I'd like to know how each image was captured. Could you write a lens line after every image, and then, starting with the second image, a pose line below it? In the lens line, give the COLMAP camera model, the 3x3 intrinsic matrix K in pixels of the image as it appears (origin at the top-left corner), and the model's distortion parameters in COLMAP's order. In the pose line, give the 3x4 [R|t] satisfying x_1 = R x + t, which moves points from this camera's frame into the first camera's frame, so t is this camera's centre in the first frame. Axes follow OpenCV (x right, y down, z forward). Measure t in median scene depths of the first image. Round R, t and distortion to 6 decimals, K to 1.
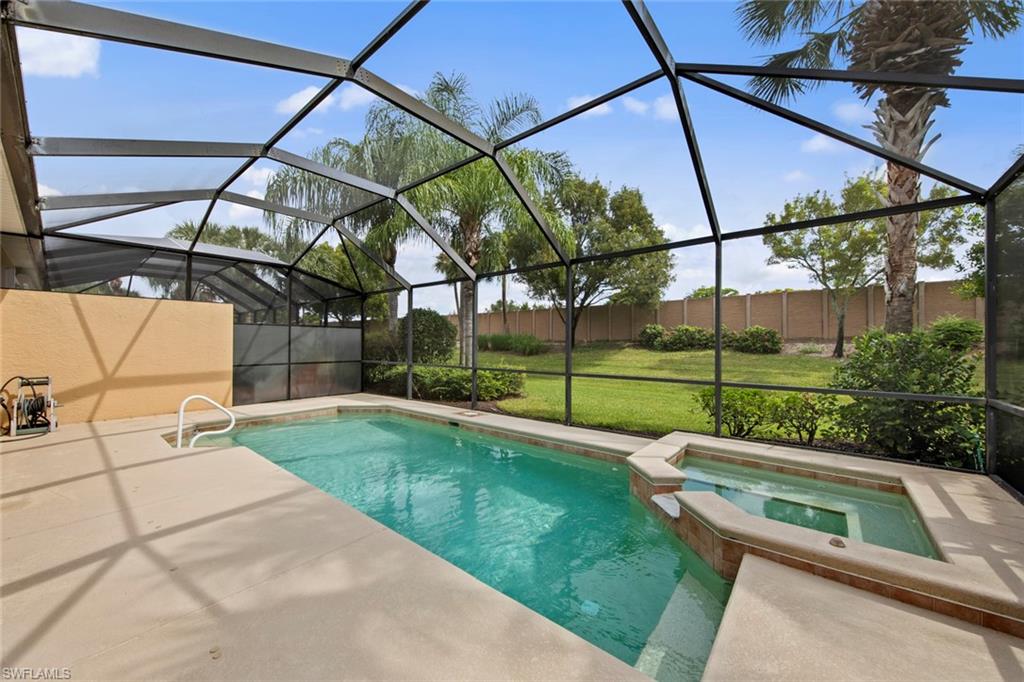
lens RADIAL K [[376.8, 0, 510.0], [0, 376.8, 341.3], [0, 0, 1]] dist [0.009410, 0.000070]
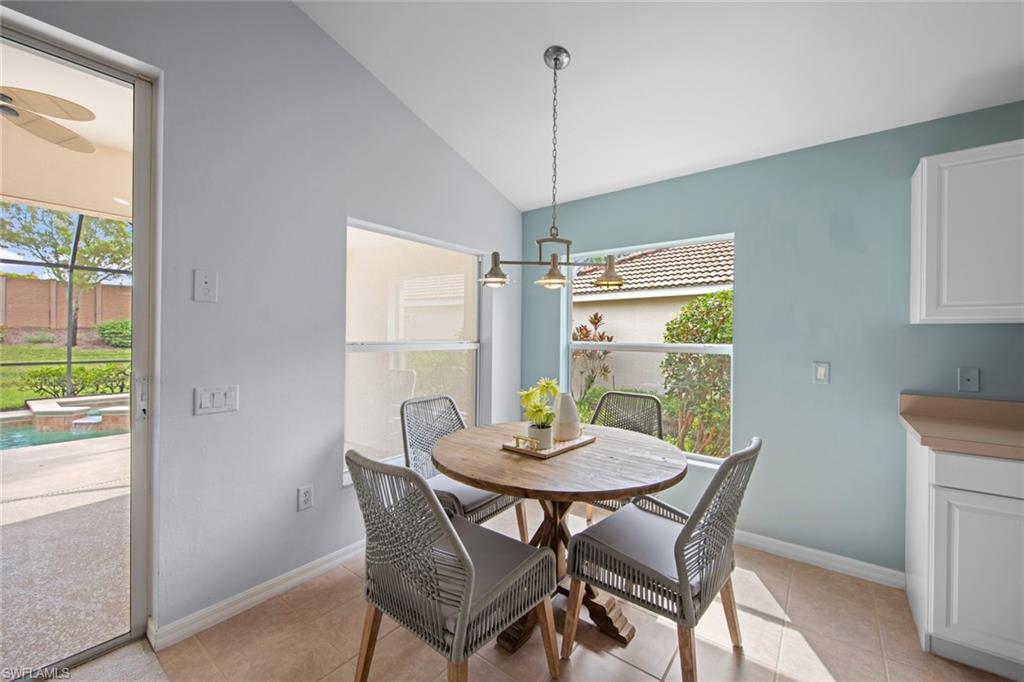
lens RADIAL K [[400.5, 0, 511.0], [0, 400.5, 342.6], [0, 0, 1]] dist [0.000556, -0.002613]
pose [[-0.044350, -0.016011, 0.998888, -0.293499], [-0.020410, 0.999677, 0.015117, -0.010507], [-0.998808, -0.019717, -0.044662, -0.181640]]
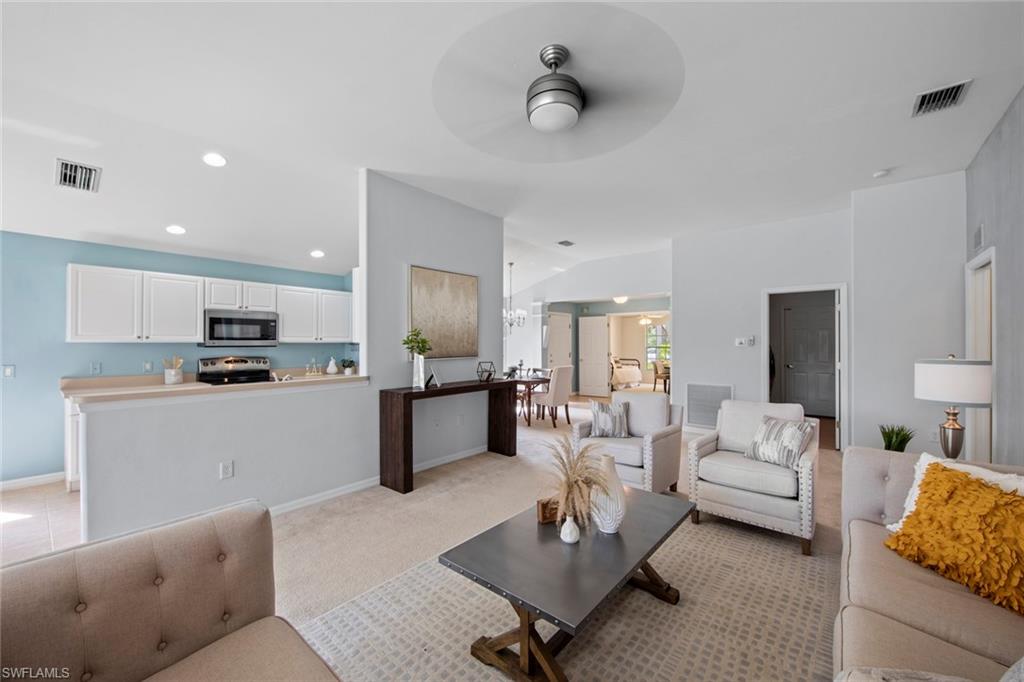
lens RADIAL K [[400.5, 0, 505.6], [0, 400.5, 342.4], [0, 0, 1]] dist [0.000556, -0.002613]
pose [[-0.999997, -0.001711, -0.001910, -0.423695], [-0.001696, 0.999965, -0.008169, -0.014893], [0.001924, -0.008165, -0.999965, -0.082168]]
